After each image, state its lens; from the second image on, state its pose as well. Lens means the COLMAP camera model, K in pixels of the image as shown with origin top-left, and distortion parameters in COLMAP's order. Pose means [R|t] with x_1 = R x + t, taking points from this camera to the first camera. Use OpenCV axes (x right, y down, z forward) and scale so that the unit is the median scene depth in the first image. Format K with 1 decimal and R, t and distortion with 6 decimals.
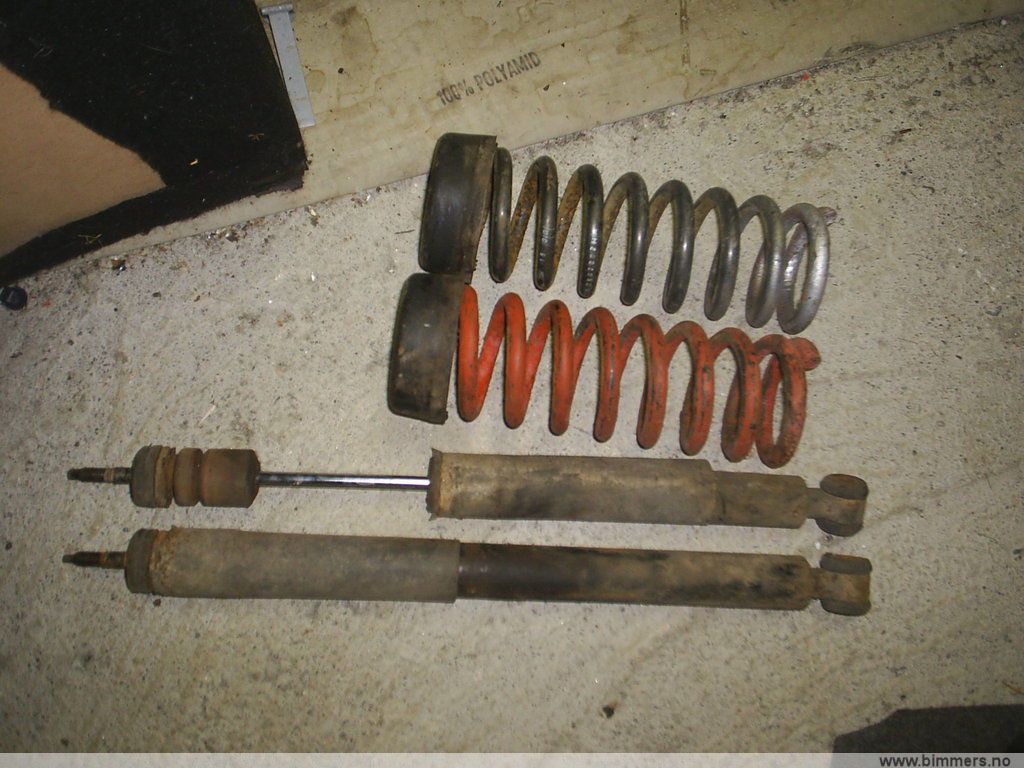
lens RADIAL K [[918.3, 0, 520.5], [0, 918.3, 367.6], [0, 0, 1]] dist [0.119734, -0.259501]
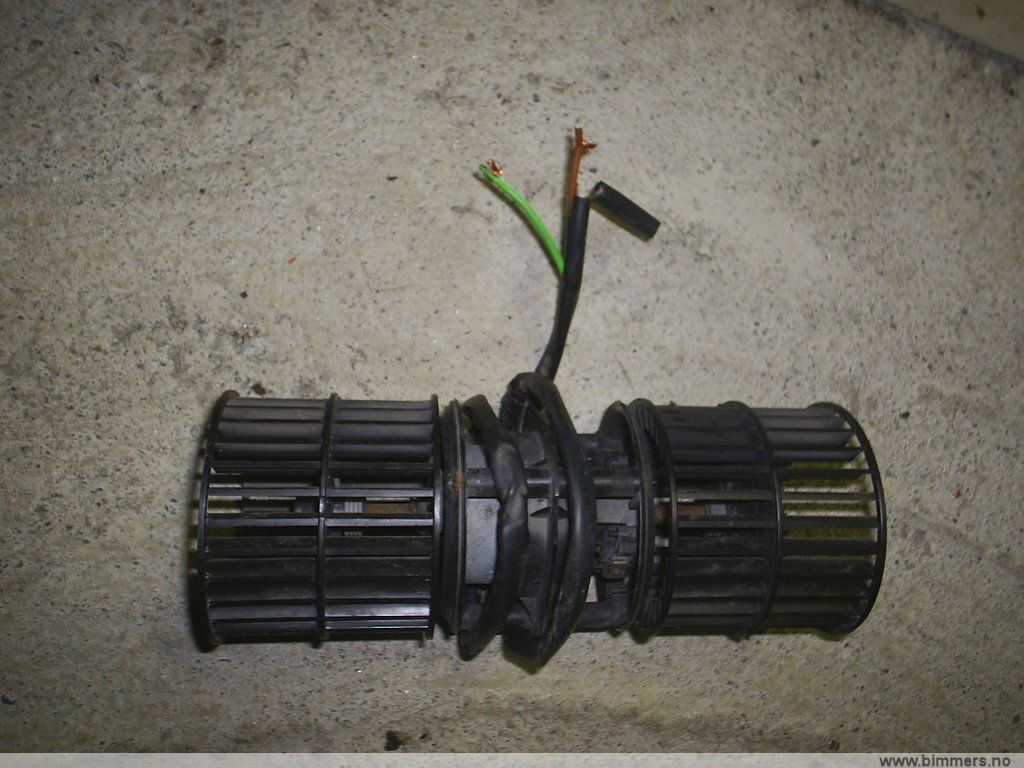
lens RADIAL K [[925.6, 0, 519.1], [0, 925.6, 370.4], [0, 0, 1]] dist [0.117799, -0.261740]
pose [[0.790149, 0.610726, -0.051756, 0.040715], [-0.610573, 0.791693, 0.020557, 0.099957], [0.053530, 0.015357, 0.998448, 0.350792]]
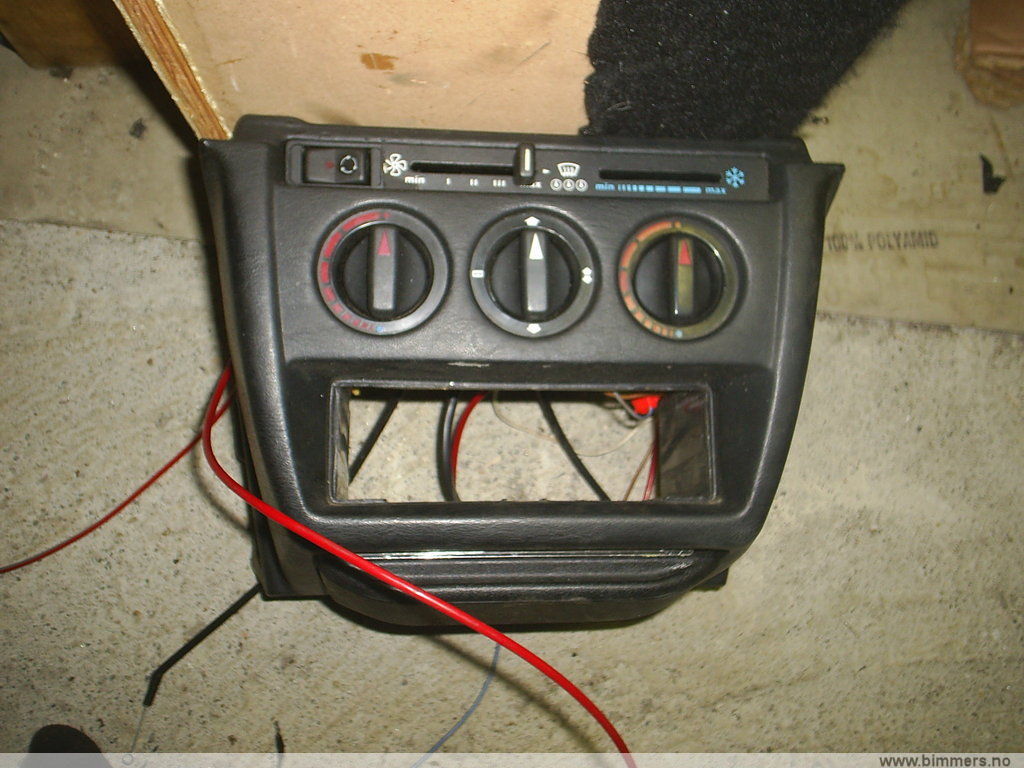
lens RADIAL K [[918.3, 0, 511.7], [0, 918.3, 376.9], [0, 0, 1]] dist [0.119734, -0.259501]
pose [[0.927782, 0.368222, -0.060280, -0.286926], [-0.371459, 0.926753, -0.056107, 0.013298], [0.035204, 0.074447, 0.996603, 0.044378]]
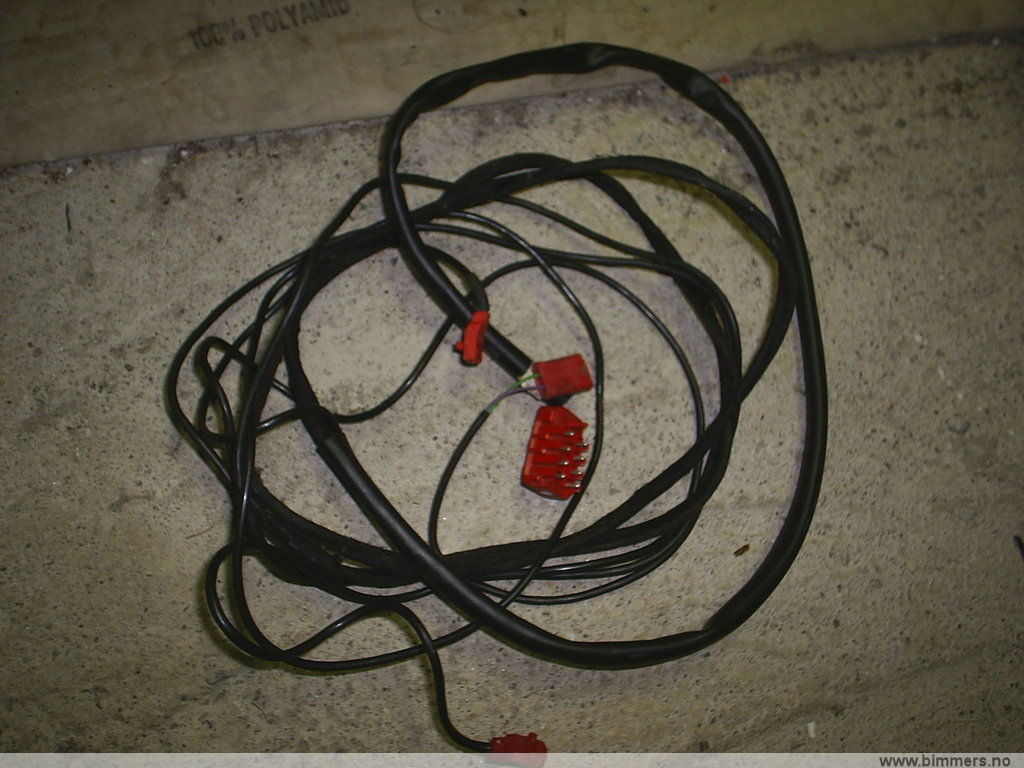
lens RADIAL K [[931.5, 0, 520.2], [0, 931.5, 364.2], [0, 0, 1]] dist [0.122682, -0.264596]
pose [[0.993789, 0.096403, 0.055581, 0.139391], [-0.092142, 0.992939, -0.074709, -0.025590], [-0.062390, 0.069124, 0.995655, 0.318936]]
